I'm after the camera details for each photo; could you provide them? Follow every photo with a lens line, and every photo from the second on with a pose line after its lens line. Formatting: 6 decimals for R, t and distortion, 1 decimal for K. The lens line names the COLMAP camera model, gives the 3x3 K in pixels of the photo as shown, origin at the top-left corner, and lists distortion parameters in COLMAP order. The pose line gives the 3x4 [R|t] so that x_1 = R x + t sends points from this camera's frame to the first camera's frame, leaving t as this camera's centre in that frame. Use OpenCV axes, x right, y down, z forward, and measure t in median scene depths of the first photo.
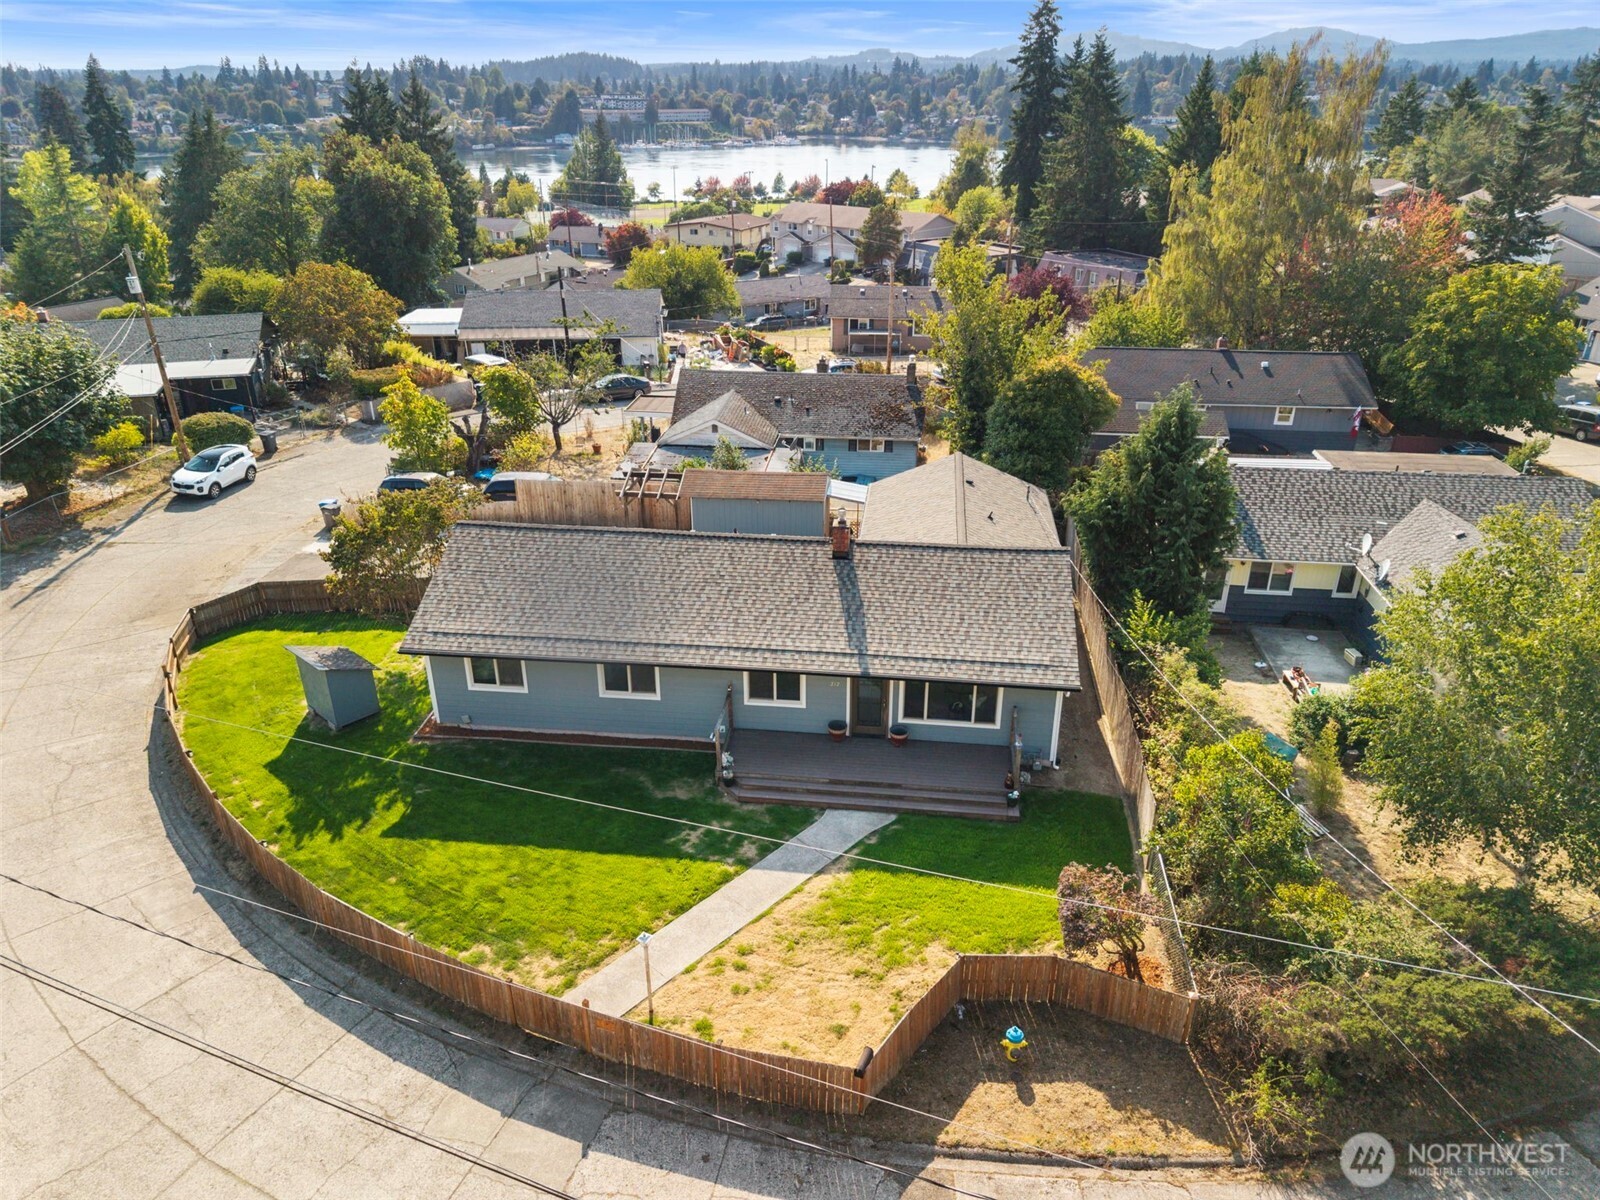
lens RADIAL K [[1089.7, 0, 805.4], [0, 1089.7, 606.1], [0, 0, 1]] dist [0.017549, -0.007324]
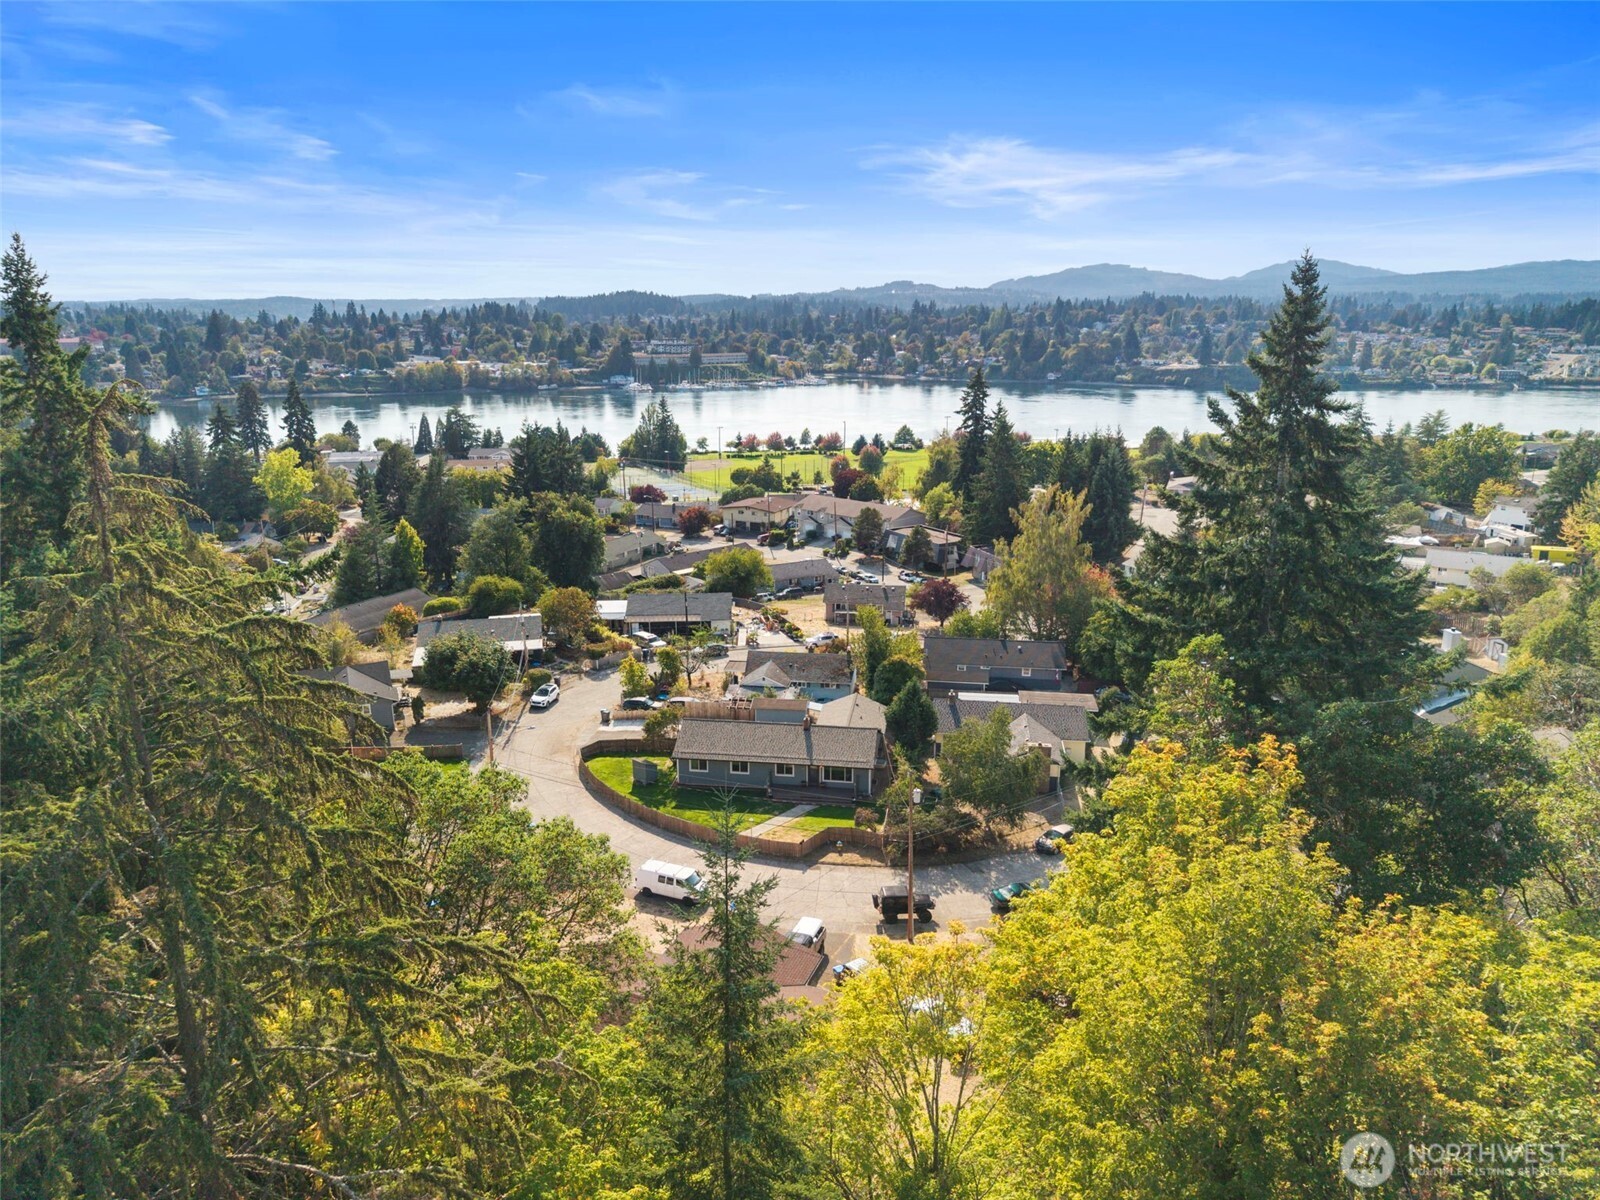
lens RADIAL K [[1089.7, 0, 795.4], [0, 1089.7, 602.2], [0, 0, 1]] dist [0.017549, -0.007324]
pose [[0.999369, 0.003003, -0.035398, 0.049112], [-0.009429, 0.983107, -0.182787, 0.073999], [0.034251, 0.183005, 0.982515, -0.958370]]
